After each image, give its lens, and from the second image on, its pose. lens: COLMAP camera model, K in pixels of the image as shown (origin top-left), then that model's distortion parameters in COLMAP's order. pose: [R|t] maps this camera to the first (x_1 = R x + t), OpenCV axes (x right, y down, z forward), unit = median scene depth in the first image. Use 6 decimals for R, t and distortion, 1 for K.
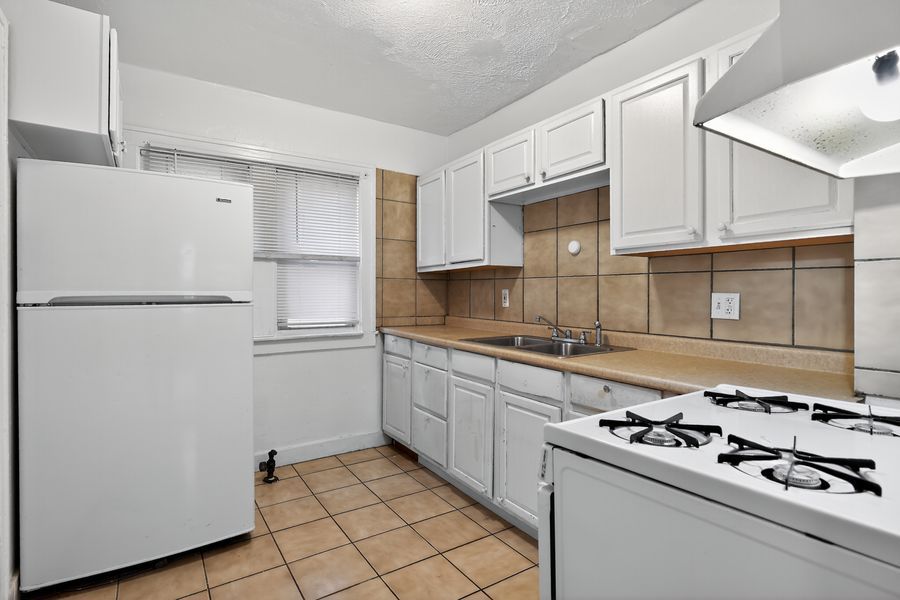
lens RADIAL K [[451.9, 0, 450.0], [0, 451.9, 300.0], [0, 0, 1]] dist [0.024034, -0.000203]
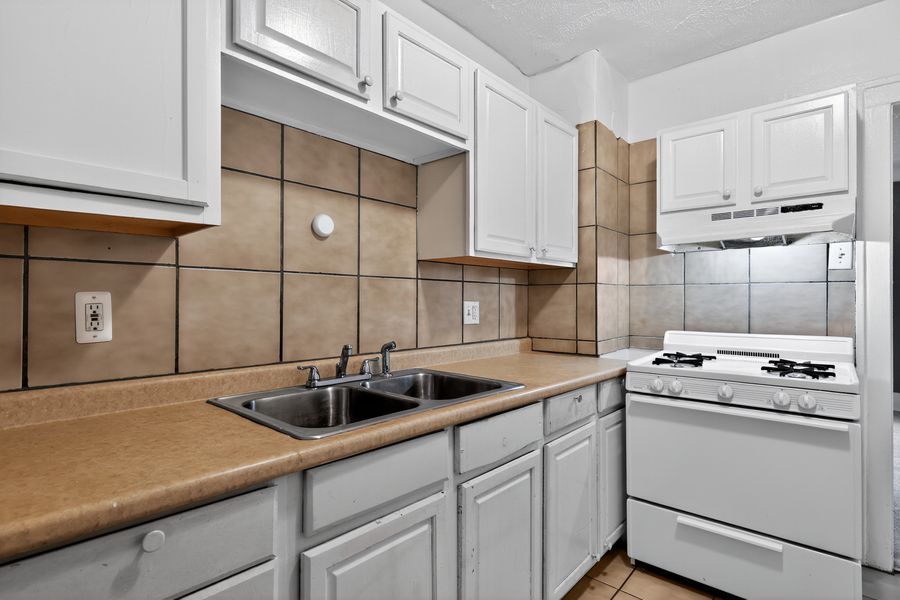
lens RADIAL K [[451.9, 0, 450.0], [0, 451.9, 300.0], [0, 0, 1]] dist [0.024034, -0.000203]
pose [[-0.258667, 0.000392, 0.965967, -0.378677], [0.014551, 0.999888, 0.003491, -0.018660], [-0.965857, 0.014959, -0.258643, 1.081030]]
